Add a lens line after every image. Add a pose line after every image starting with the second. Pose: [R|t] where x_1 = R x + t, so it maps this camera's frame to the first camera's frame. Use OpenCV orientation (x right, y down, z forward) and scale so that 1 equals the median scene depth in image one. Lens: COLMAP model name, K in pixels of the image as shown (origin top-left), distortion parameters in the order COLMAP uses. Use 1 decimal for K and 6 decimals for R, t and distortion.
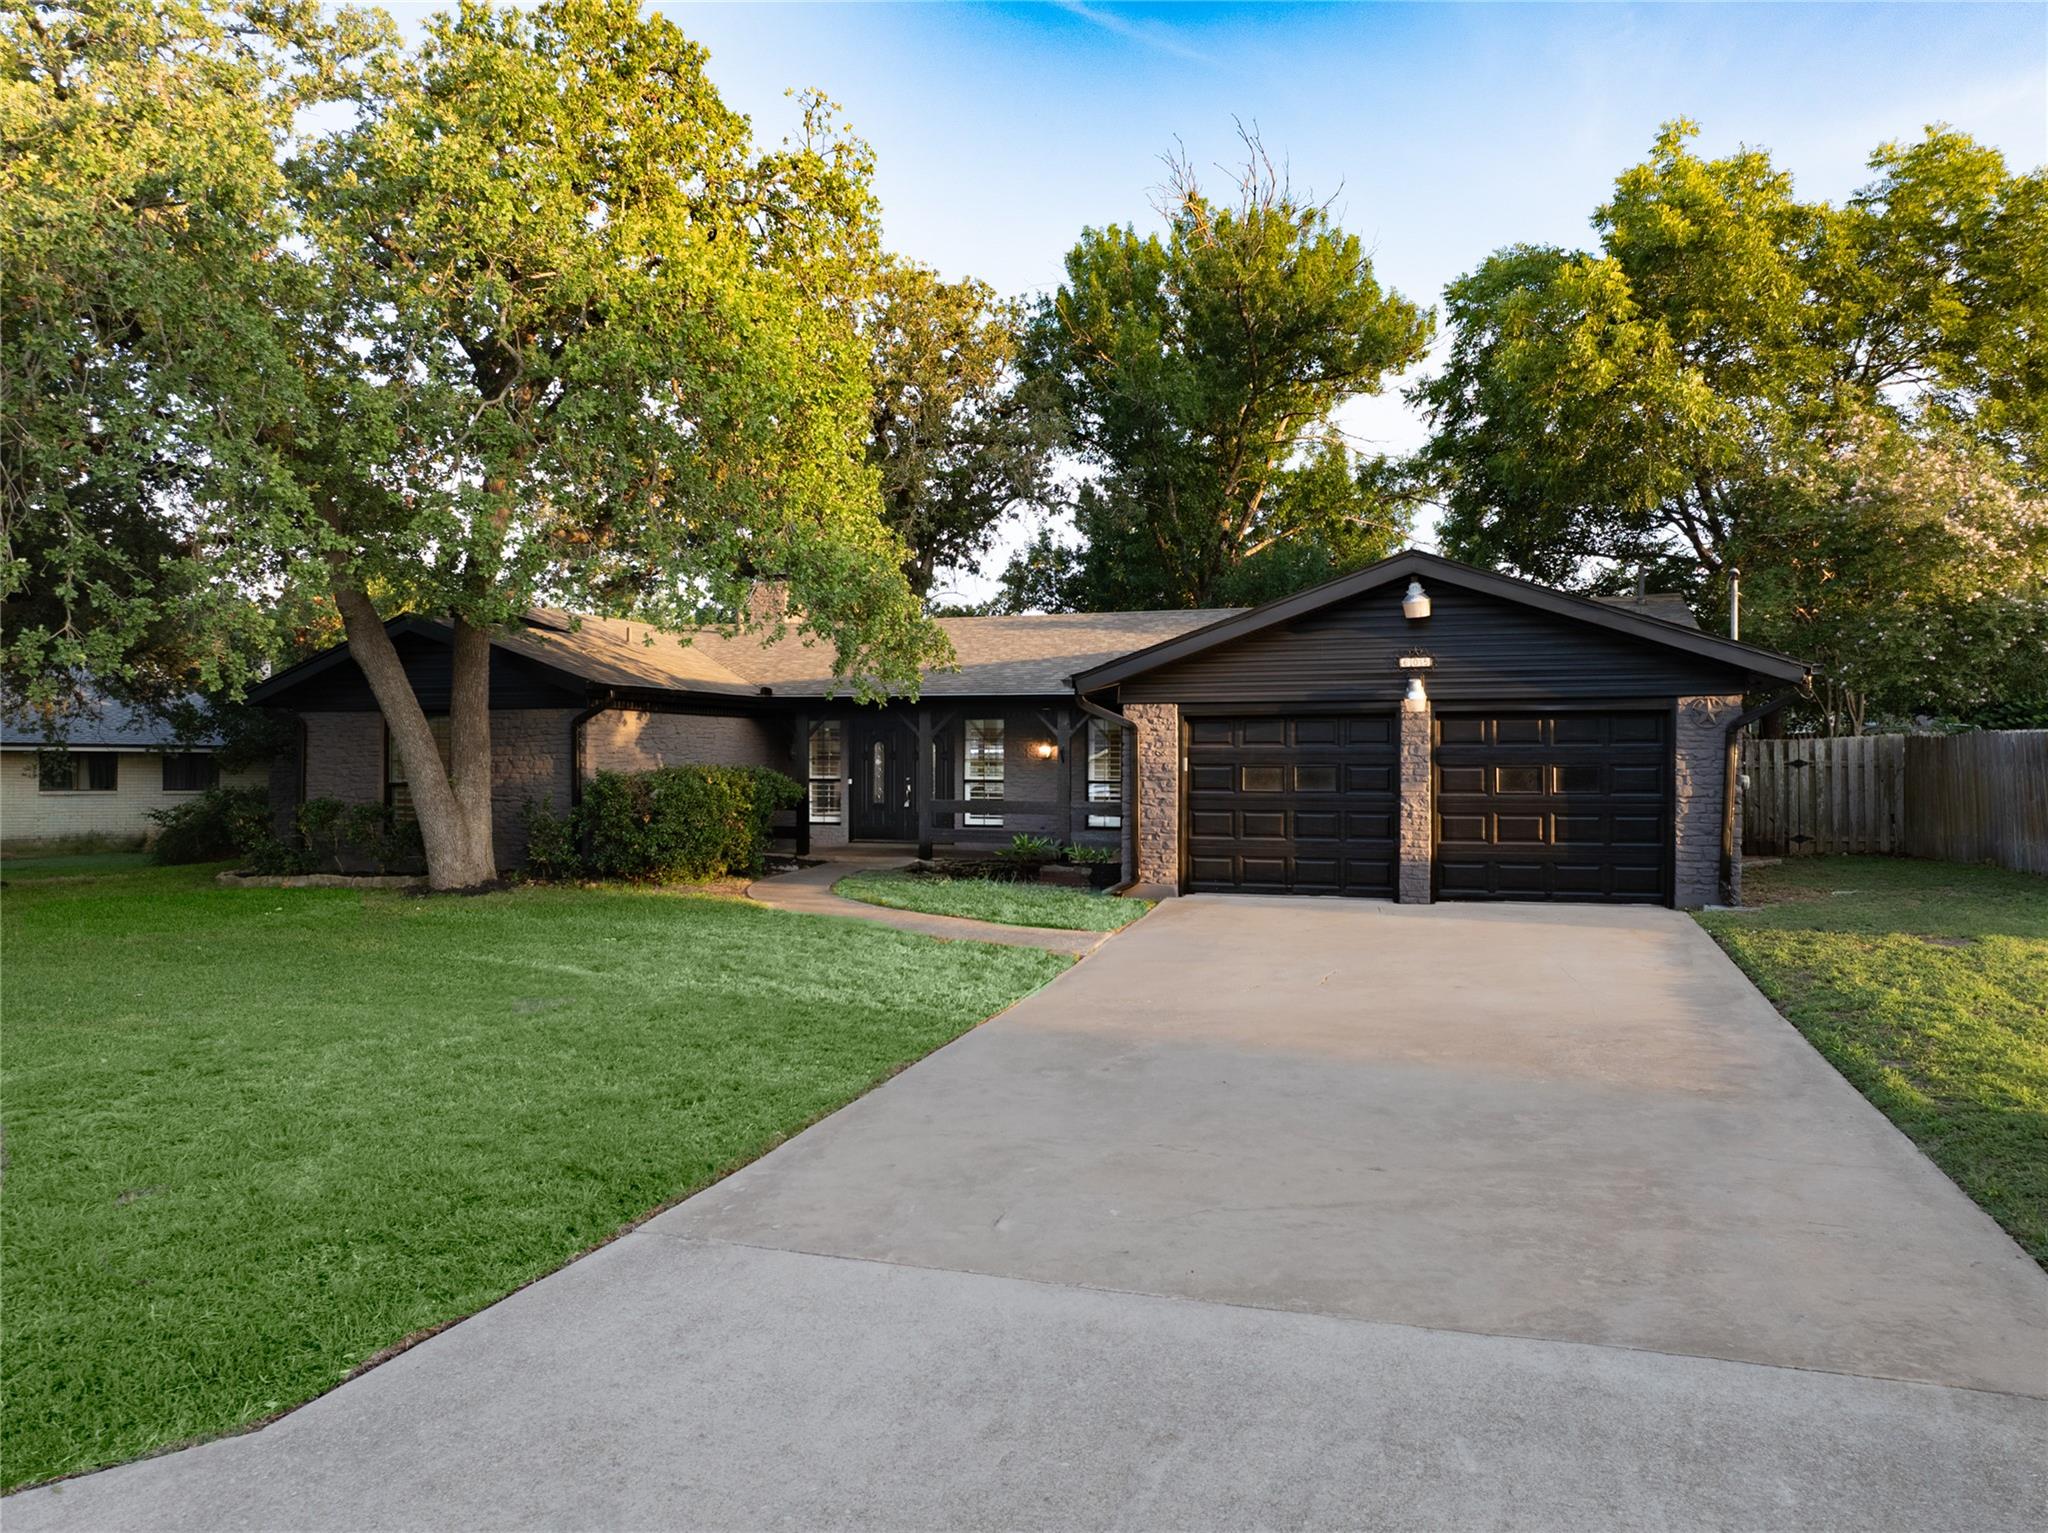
lens RADIAL K [[1432.2, 0, 1032.4], [0, 1432.2, 772.1], [0, 0, 1]] dist [-0.037752, 0.009172]
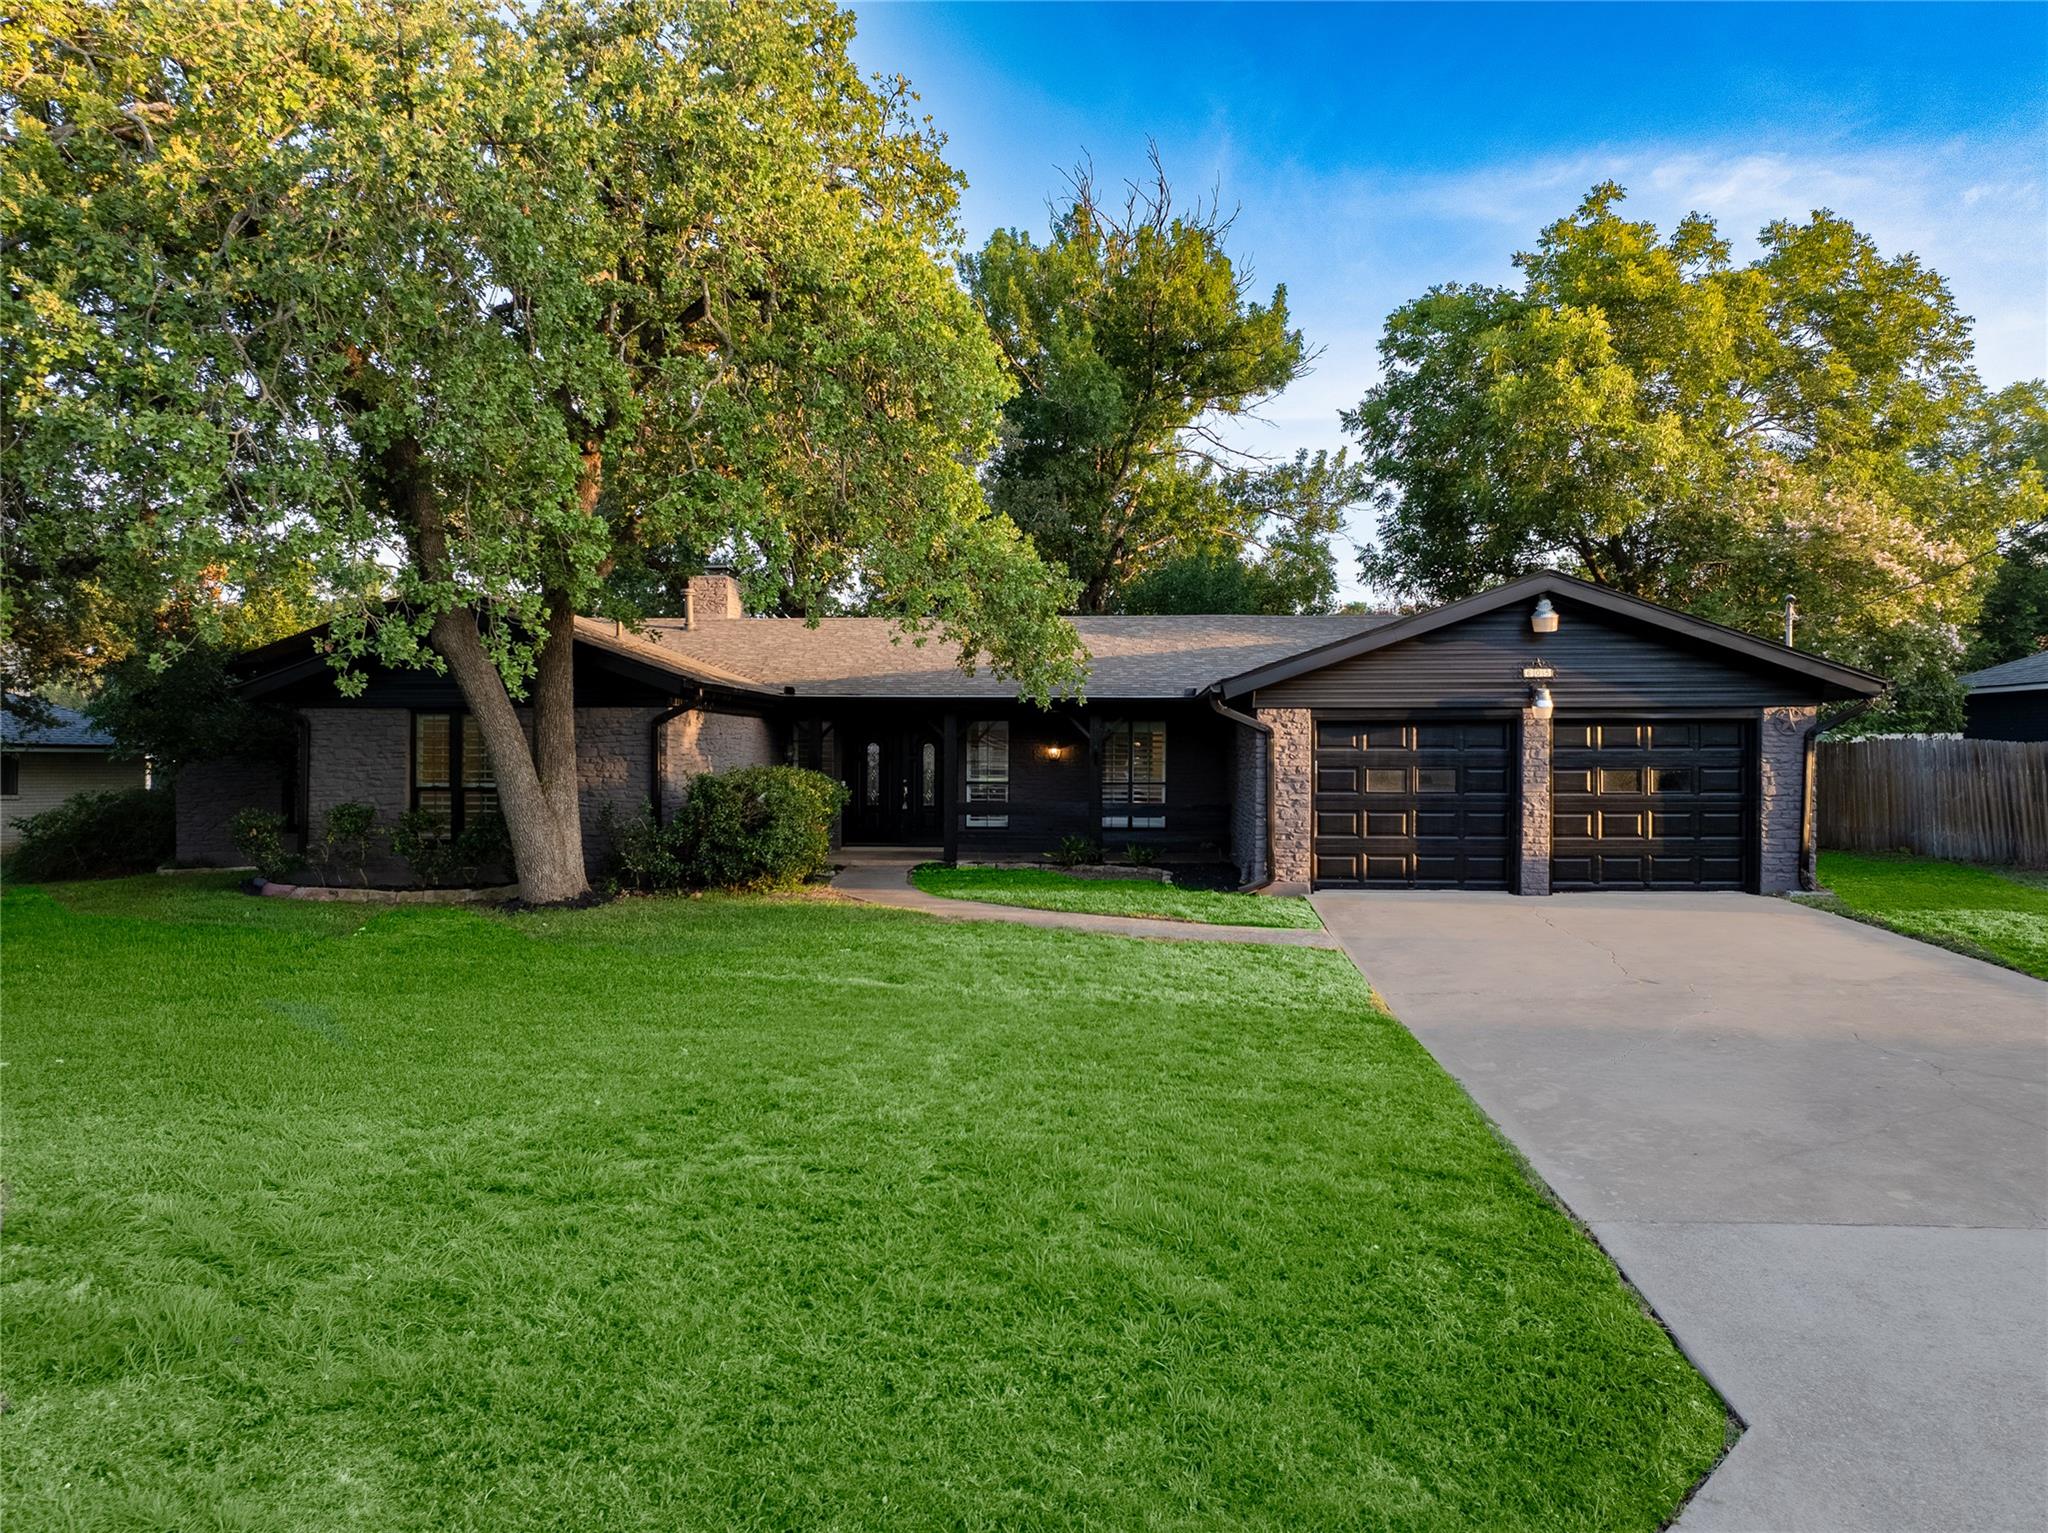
lens RADIAL K [[1432.2, 0, 1032.4], [0, 1432.2, 772.1], [0, 0, 1]] dist [-0.037752, 0.009172]
pose [[0.973793, -0.001254, 0.227434, -0.331542], [0.001174, 0.999999, 0.000487, -0.002433], [-0.227435, -0.000207, 0.973793, 0.030659]]
